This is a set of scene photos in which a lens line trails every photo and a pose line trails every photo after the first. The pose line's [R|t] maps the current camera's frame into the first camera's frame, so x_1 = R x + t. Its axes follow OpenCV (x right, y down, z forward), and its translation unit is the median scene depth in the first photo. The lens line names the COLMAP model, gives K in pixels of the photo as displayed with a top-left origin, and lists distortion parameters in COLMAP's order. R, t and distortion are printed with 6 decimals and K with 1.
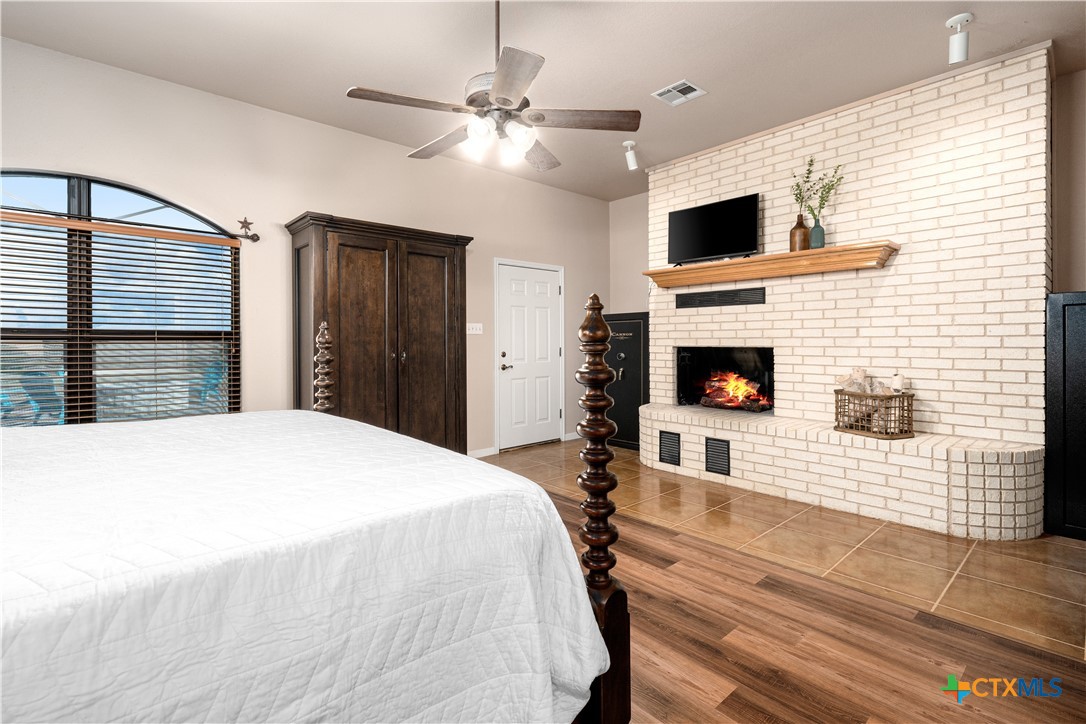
lens RADIAL K [[506.4, 0, 546.3], [0, 506.4, 352.4], [0, 0, 1]] dist [0.001594, 0.000054]
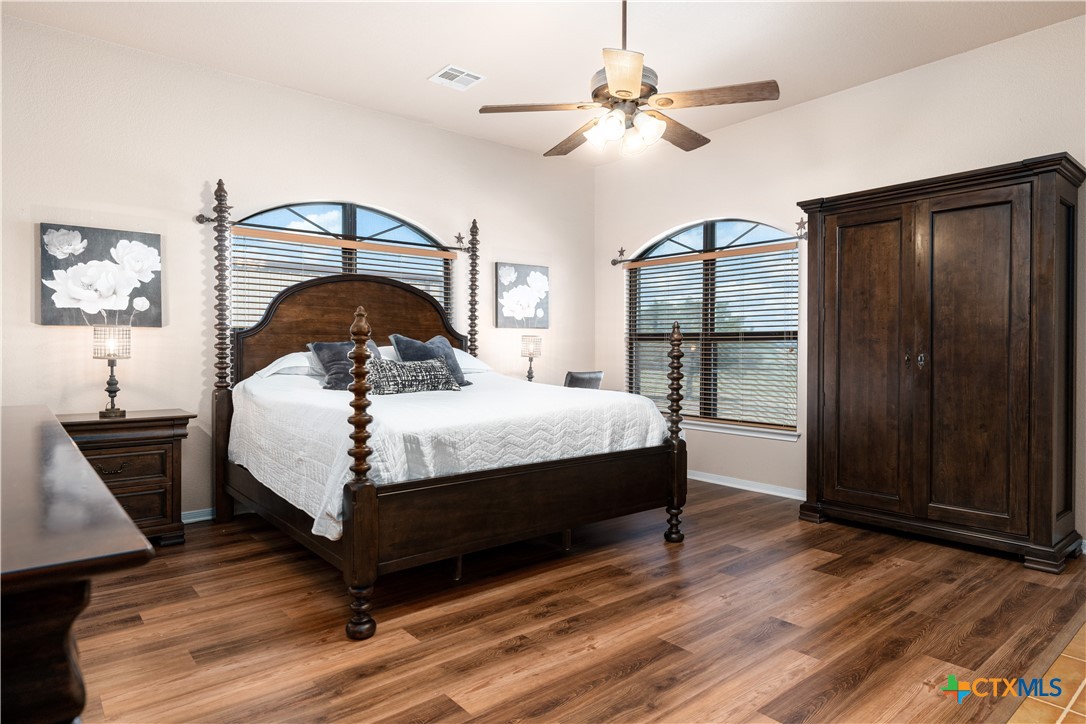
lens RADIAL K [[638.8, 0, 545.4], [0, 638.8, 358.1], [0, 0, 1]] dist [0.005228, 0.000294]
pose [[-0.029746, 0.019549, -0.999366, 0.786733], [-0.018722, 0.999622, 0.020112, -0.003649], [0.999382, 0.019309, -0.029369, 0.600671]]
